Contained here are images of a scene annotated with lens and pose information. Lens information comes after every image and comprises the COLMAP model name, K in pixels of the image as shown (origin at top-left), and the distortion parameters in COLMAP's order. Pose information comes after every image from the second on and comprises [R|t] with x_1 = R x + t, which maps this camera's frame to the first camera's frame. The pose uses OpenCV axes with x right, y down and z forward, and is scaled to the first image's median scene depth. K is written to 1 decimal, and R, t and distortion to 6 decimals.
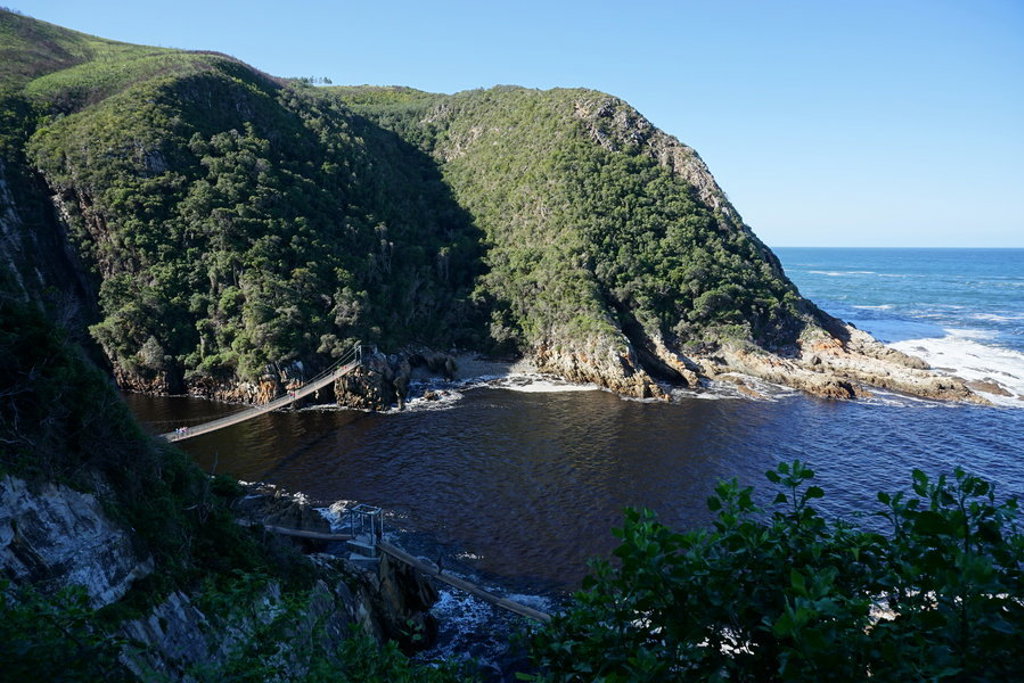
lens RADIAL K [[640.7, 0, 512.0], [0, 640.7, 341.5], [0, 0, 1]] dist [-0.005782, -0.000996]
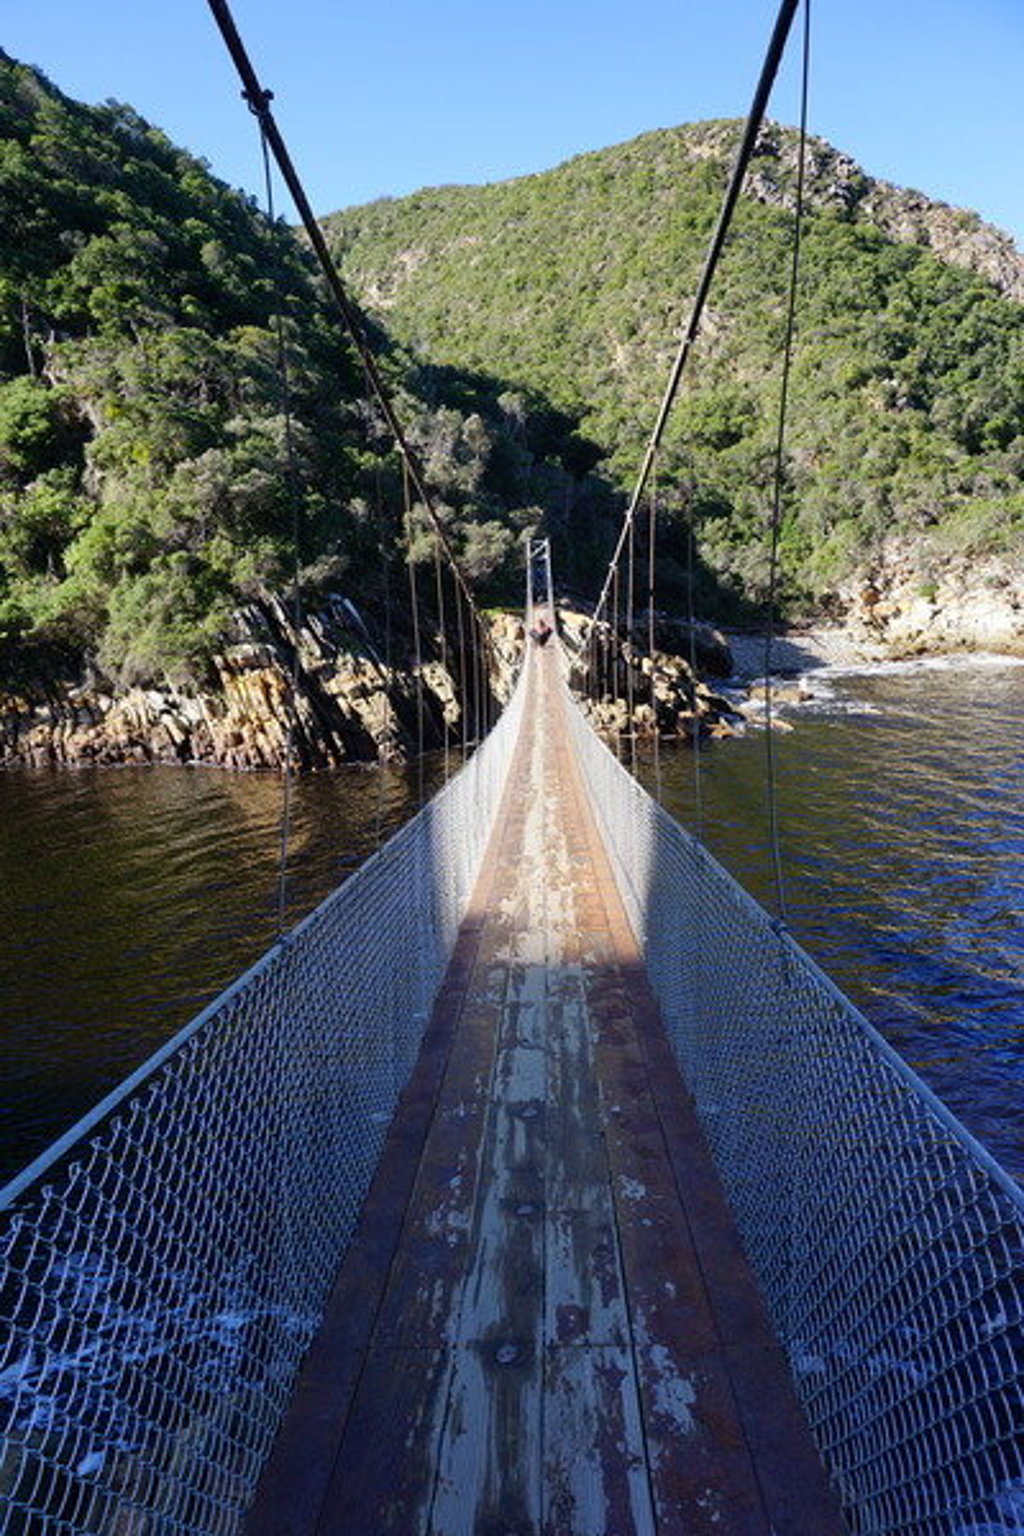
lens RADIAL K [[961.0, 0, 512.0], [0, 961.0, 768.0], [0, 0, 1]] dist [-0.005782, -0.000996]
pose [[0.981244, -0.076651, 0.176877, -0.335163], [0.069459, 0.996500, 0.046510, 0.086929], [-0.179823, -0.033352, 0.983133, 0.574803]]
